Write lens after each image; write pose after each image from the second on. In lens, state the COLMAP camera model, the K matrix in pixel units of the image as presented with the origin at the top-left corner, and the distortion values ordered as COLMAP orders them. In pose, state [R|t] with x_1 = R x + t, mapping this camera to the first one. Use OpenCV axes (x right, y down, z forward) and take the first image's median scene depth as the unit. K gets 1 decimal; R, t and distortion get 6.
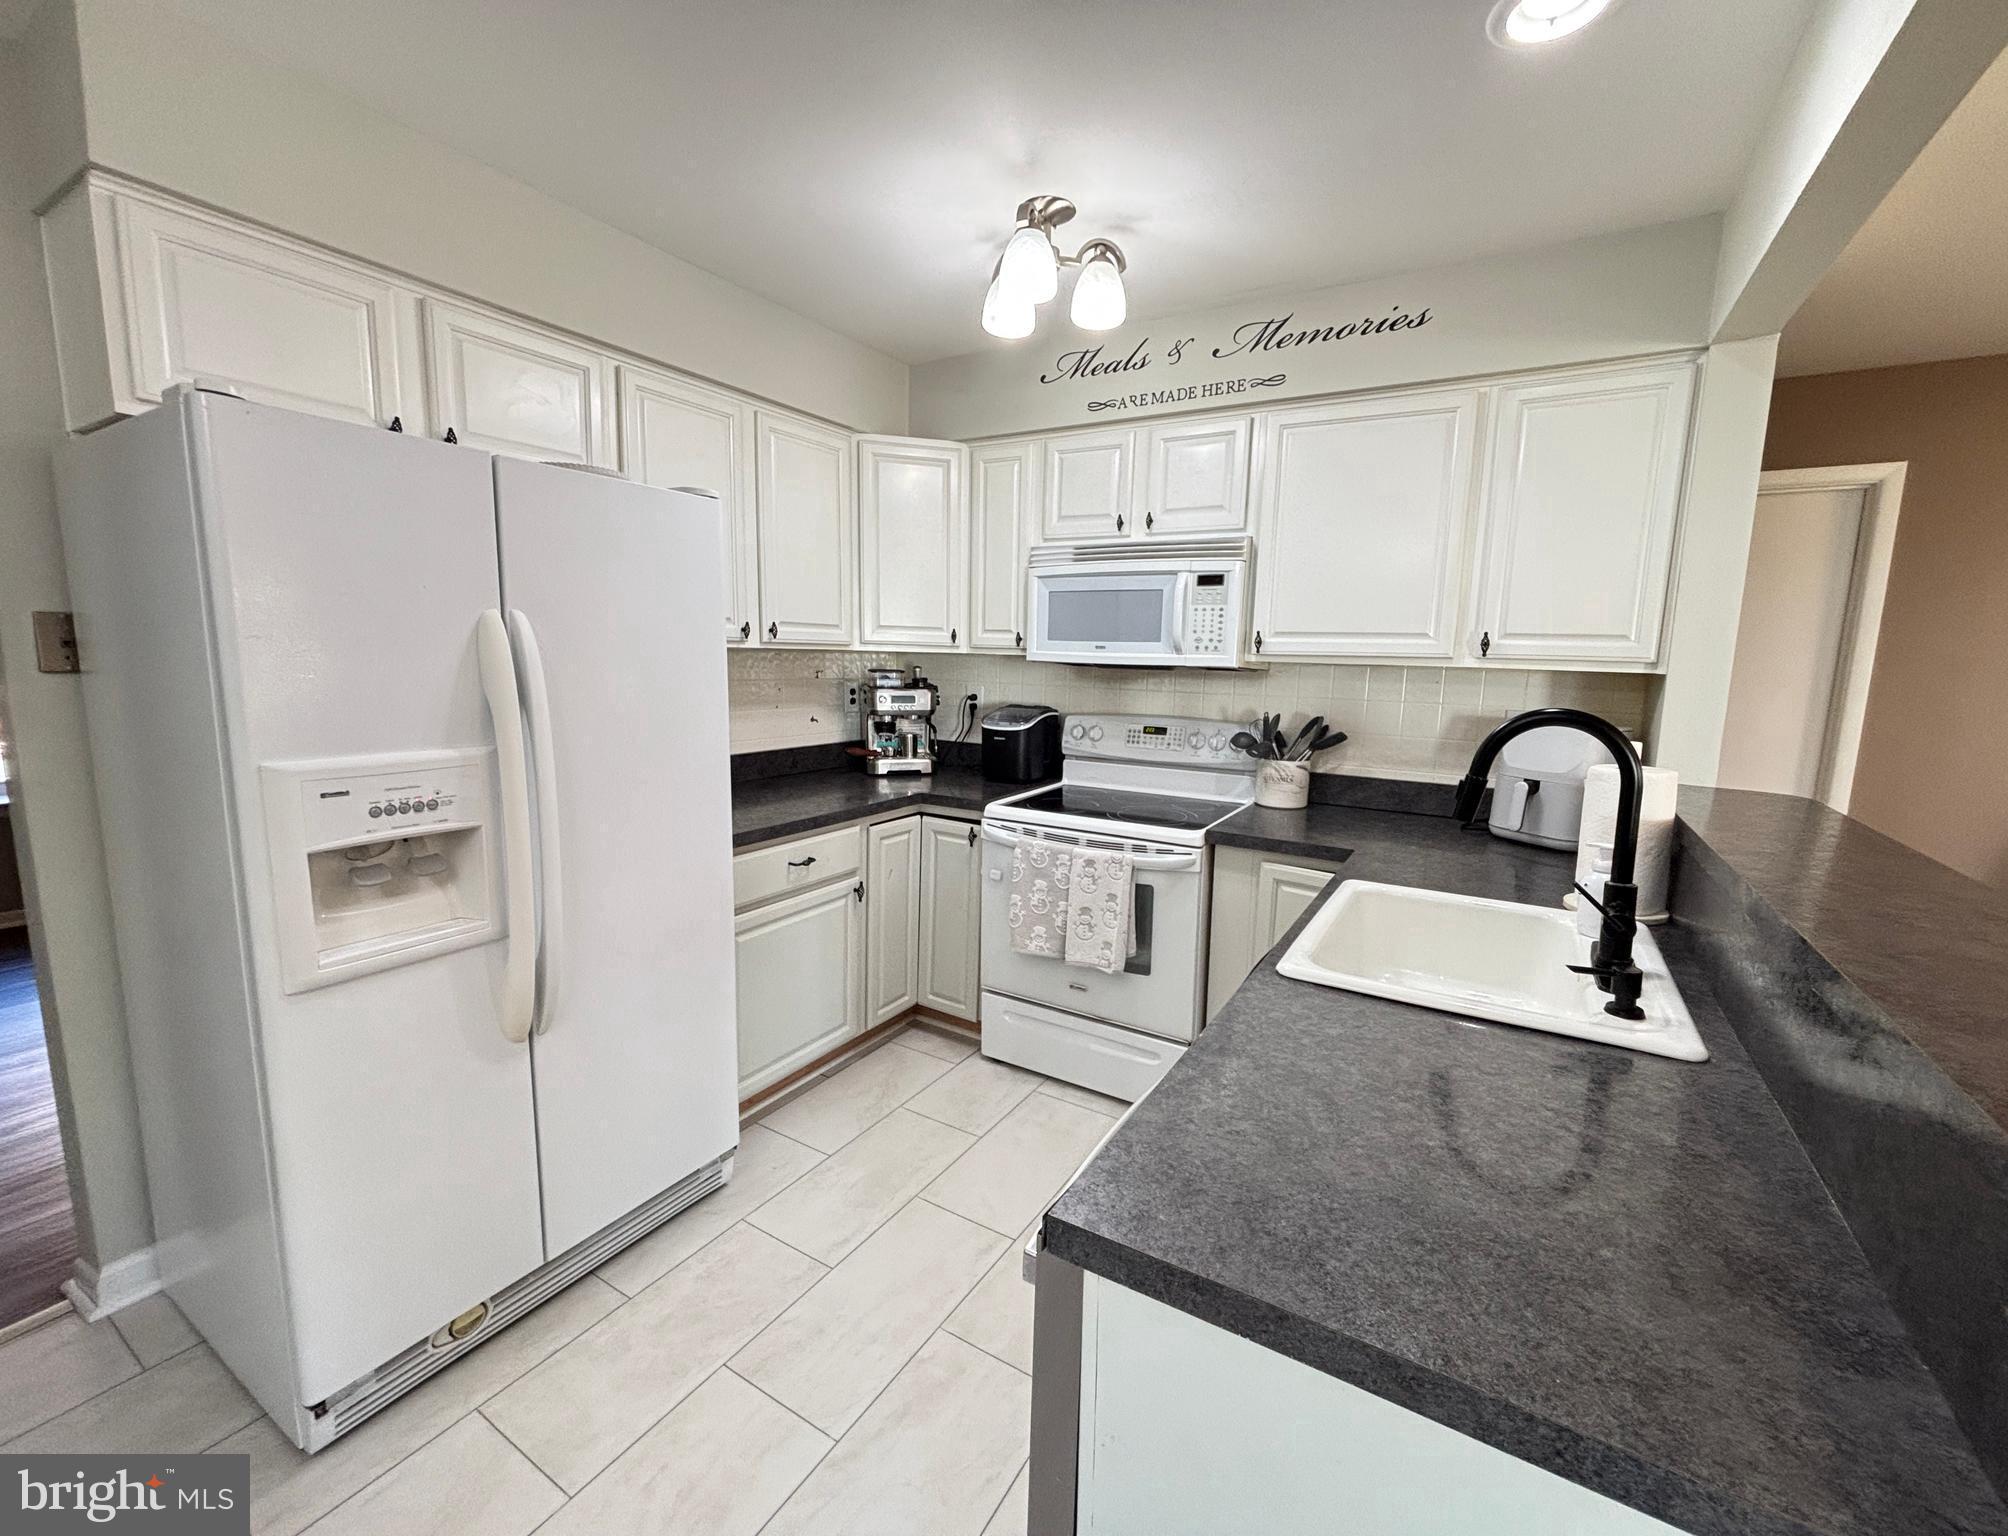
lens RADIAL K [[804.7, 0, 1004.0], [0, 804.7, 768.0], [0, 0, 1]] dist [0.044659, -0.017881]
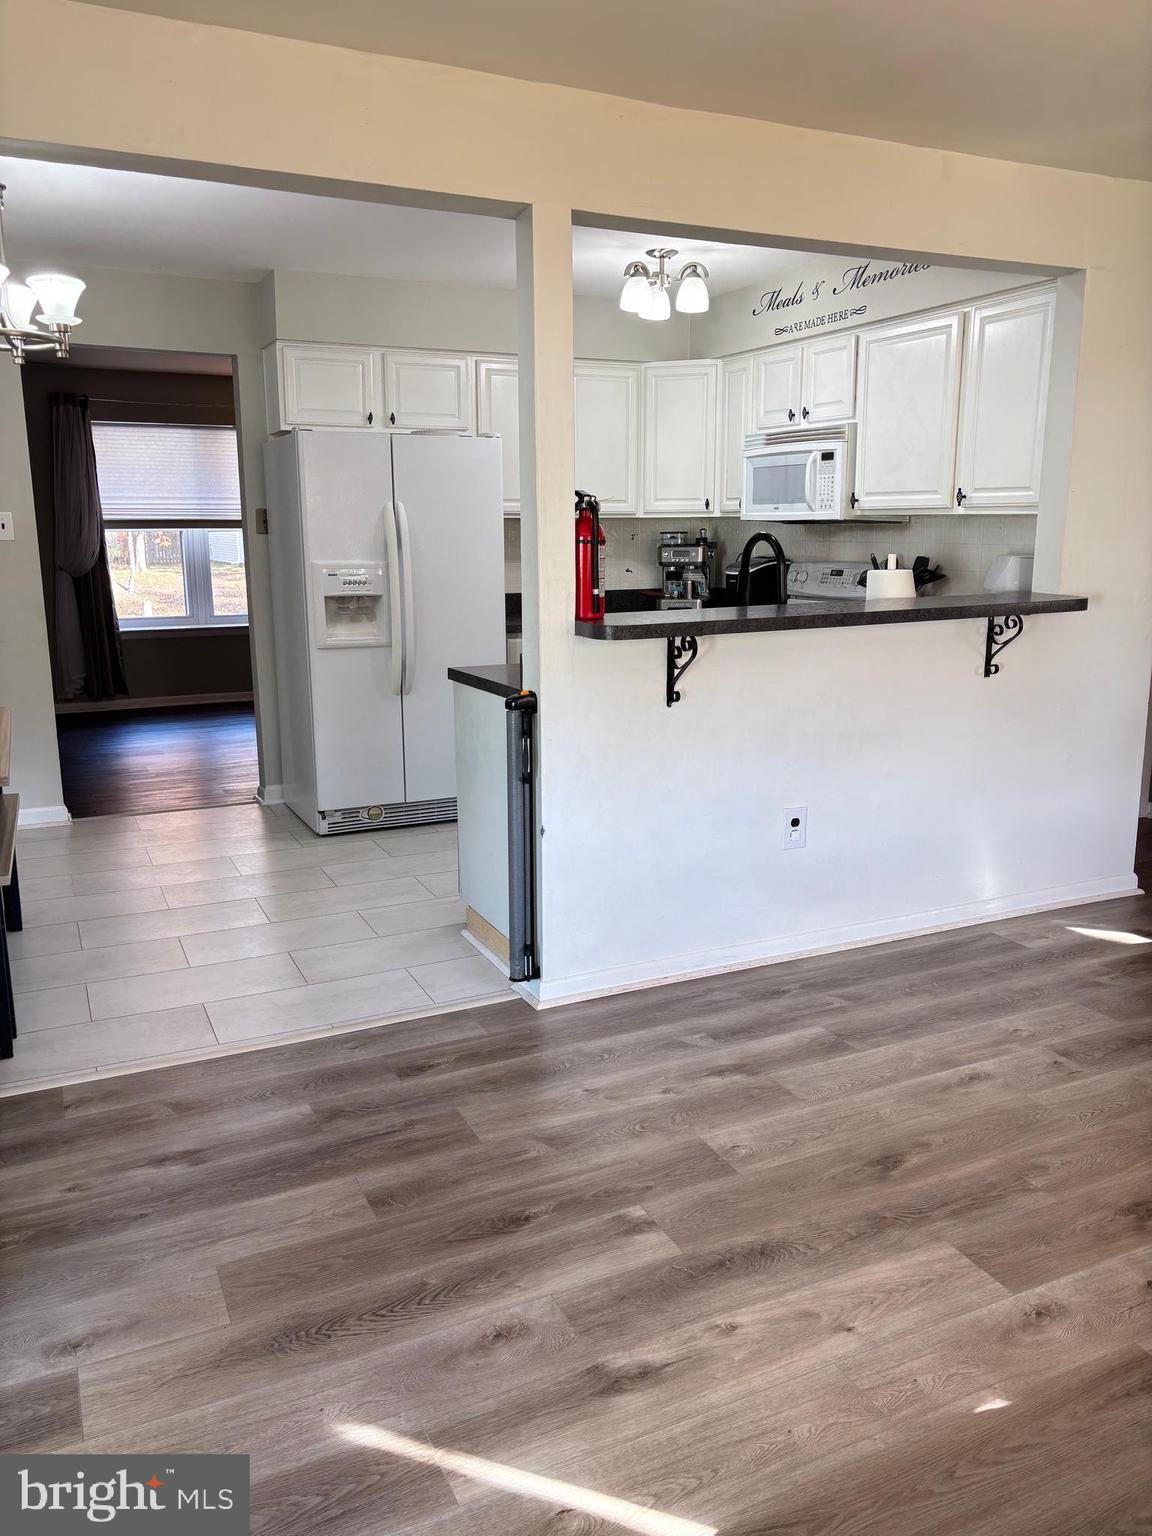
lens RADIAL K [[1150.8, 0, 576.0], [0, 1150.8, 768.0], [0, 0, 1]] dist [0.011664, 0.059075]
pose [[0.840016, 0.086019, -0.535699, 0.970396], [-0.057933, 0.995928, 0.069076, 0.182720], [0.539460, -0.026990, 0.841579, -0.883518]]
